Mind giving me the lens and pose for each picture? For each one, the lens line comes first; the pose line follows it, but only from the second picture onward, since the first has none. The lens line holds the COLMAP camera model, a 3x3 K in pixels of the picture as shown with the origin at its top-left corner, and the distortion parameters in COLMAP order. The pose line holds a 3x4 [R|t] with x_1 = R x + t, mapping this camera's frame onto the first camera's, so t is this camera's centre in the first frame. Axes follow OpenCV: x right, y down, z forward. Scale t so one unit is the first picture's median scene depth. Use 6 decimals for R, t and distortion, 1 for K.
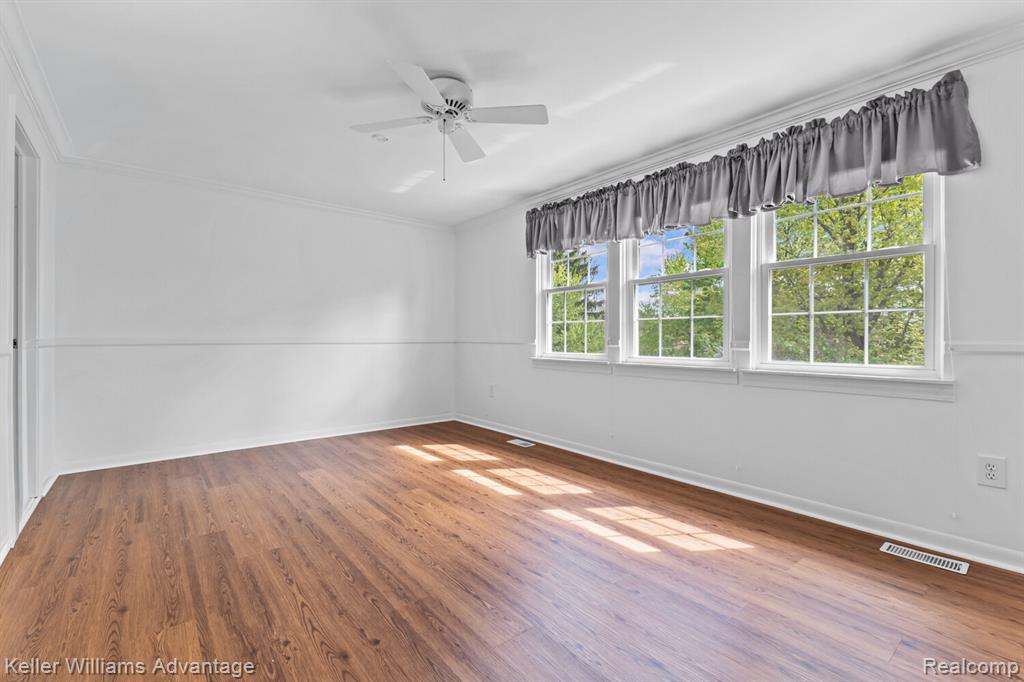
lens RADIAL K [[446.2, 0, 512.5], [0, 446.2, 339.8], [0, 0, 1]] dist [0.002717, -0.000143]
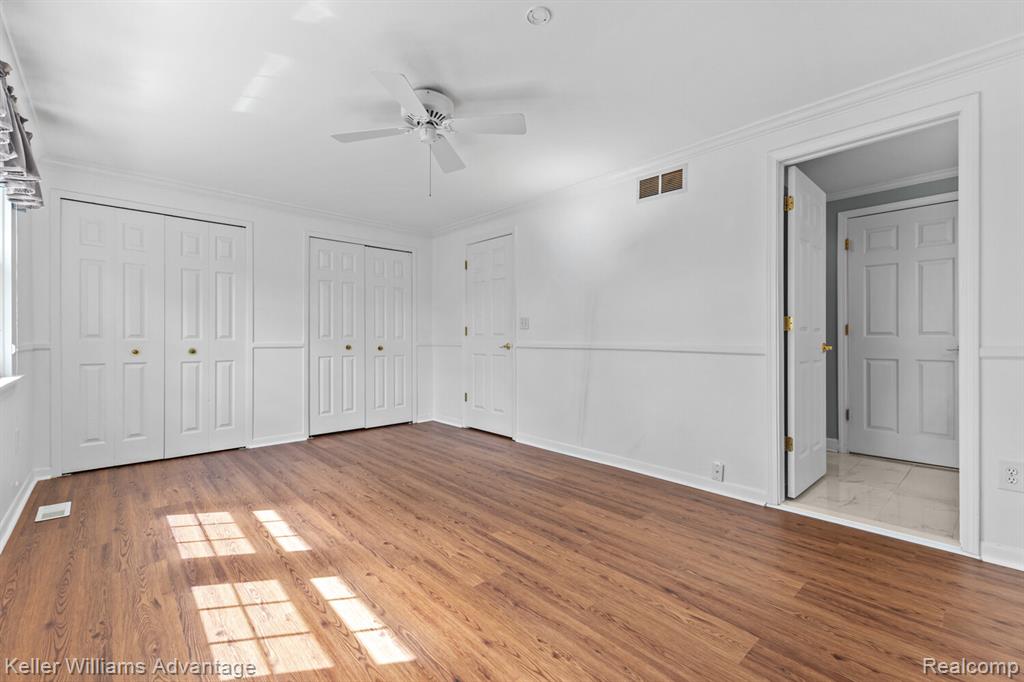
lens RADIAL K [[446.2, 0, 512.5], [0, 446.2, 339.8], [0, 0, 1]] dist [0.002717, -0.000143]
pose [[-0.998747, -0.002184, -0.049996, -0.282799], [-0.002261, 0.999996, 0.001487, -0.009968], [0.049993, 0.001598, -0.998748, 1.976600]]
